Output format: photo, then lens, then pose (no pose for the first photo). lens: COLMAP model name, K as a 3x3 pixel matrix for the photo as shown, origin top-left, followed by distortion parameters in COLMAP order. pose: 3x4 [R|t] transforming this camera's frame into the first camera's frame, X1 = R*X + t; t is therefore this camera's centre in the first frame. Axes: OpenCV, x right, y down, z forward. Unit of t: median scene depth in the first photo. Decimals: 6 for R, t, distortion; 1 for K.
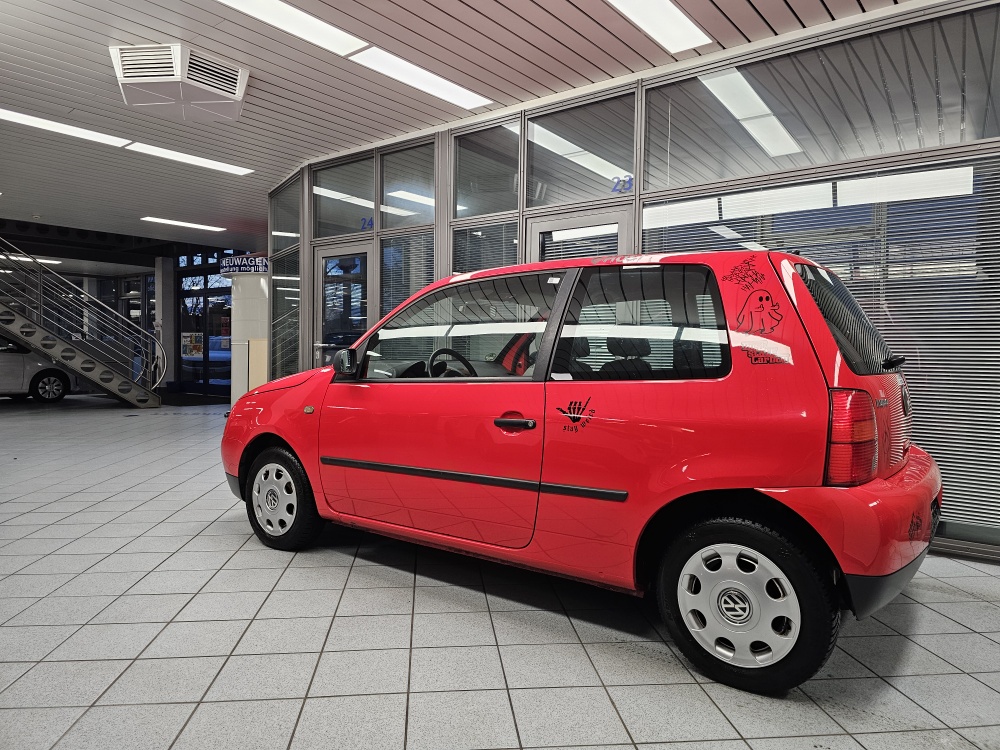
lens RADIAL K [[667.2, 0, 492.9], [0, 667.2, 353.1], [0, 0, 1]] dist [0.051945, -0.049992]
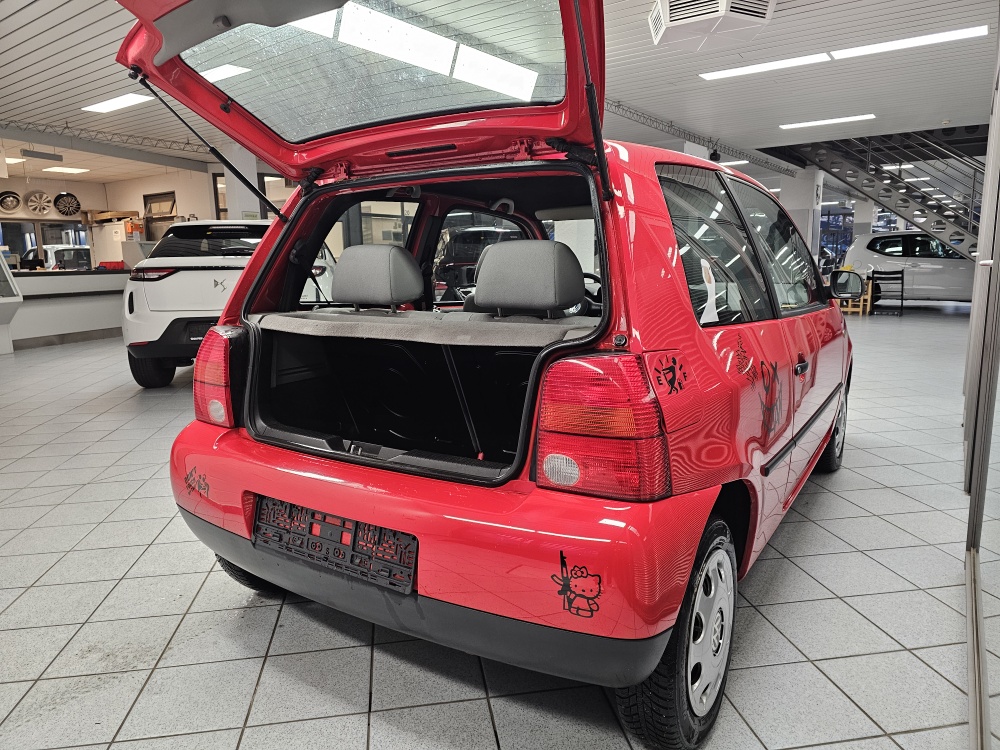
lens RADIAL K [[667.2, 0, 501.3], [0, 667.2, 367.9], [0, 0, 1]] dist [0.051945, -0.049992]
pose [[0.045746, 0.145988, -0.988228, 0.289486], [0.017256, 0.989001, 0.146901, -0.002953], [0.998804, -0.023773, 0.042723, 0.265712]]
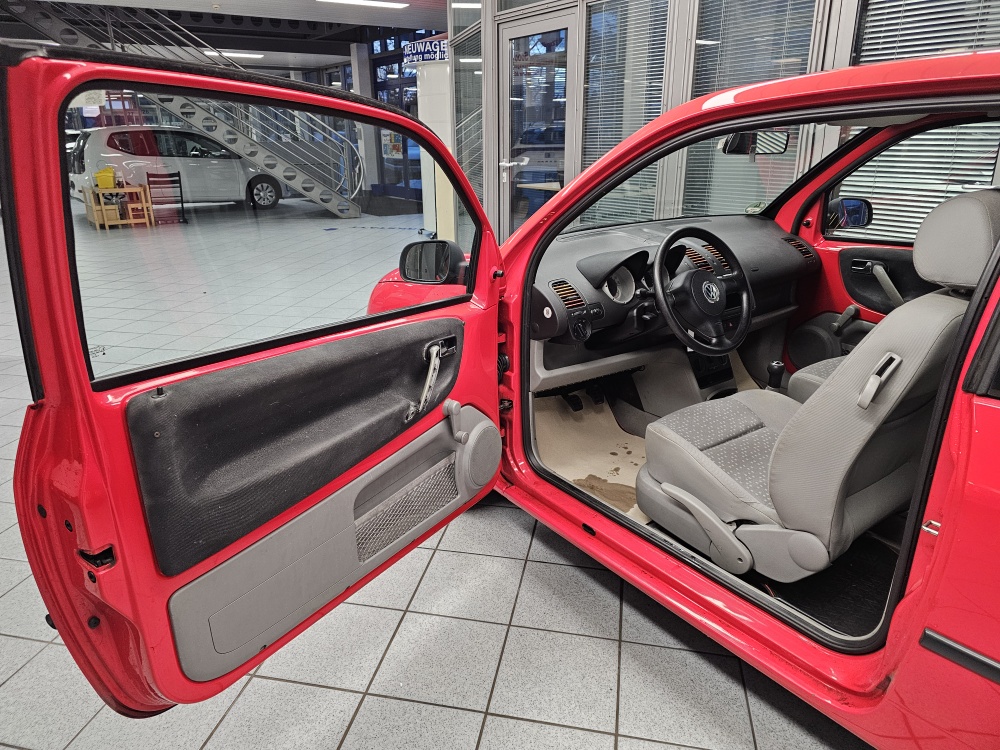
lens RADIAL K [[667.2, 0, 494.6], [0, 667.2, 353.8], [0, 0, 1]] dist [0.051945, -0.049992]
pose [[0.953908, 0.069787, -0.291873, -0.017560], [0.024838, 0.950888, 0.308536, -0.026327], [0.299071, -0.301564, 0.905326, 0.135197]]
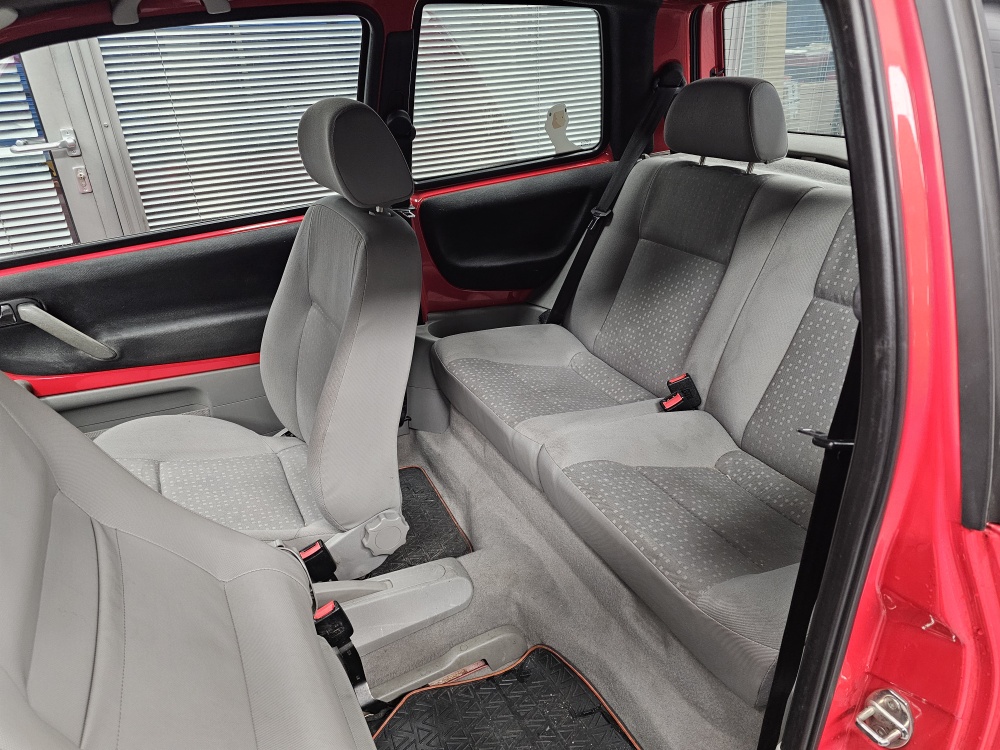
lens RADIAL K [[667.2, 0, 488.8], [0, 667.2, 374.9], [0, 0, 1]] dist [0.051945, -0.049992]
pose [[0.443567, -0.425512, 0.788788, -0.031133], [0.049182, 0.890338, 0.452636, -0.023417], [-0.894891, -0.161980, 0.415853, 0.254273]]
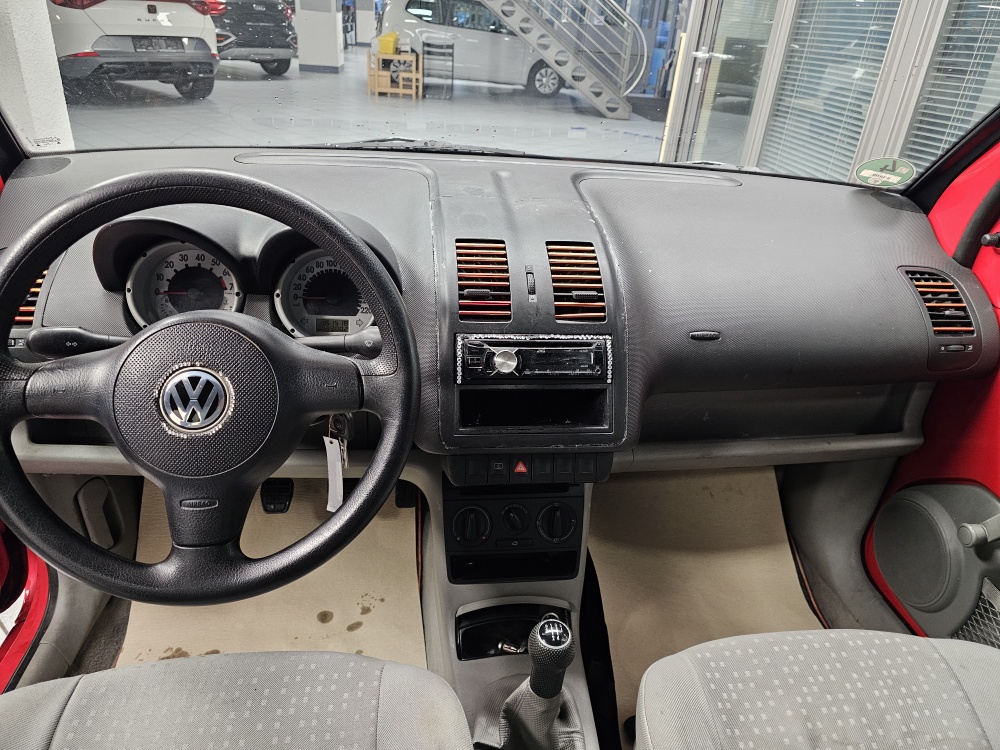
lens RADIAL K [[667.2, 0, 515.3], [0, 667.2, 356.6], [0, 0, 1]] dist [0.051945, -0.049992]
pose [[0.696301, 0.354429, -0.624136, 0.033437], [-0.062106, 0.896063, 0.439561, -0.014219], [0.715058, -0.267304, 0.645942, 0.300394]]
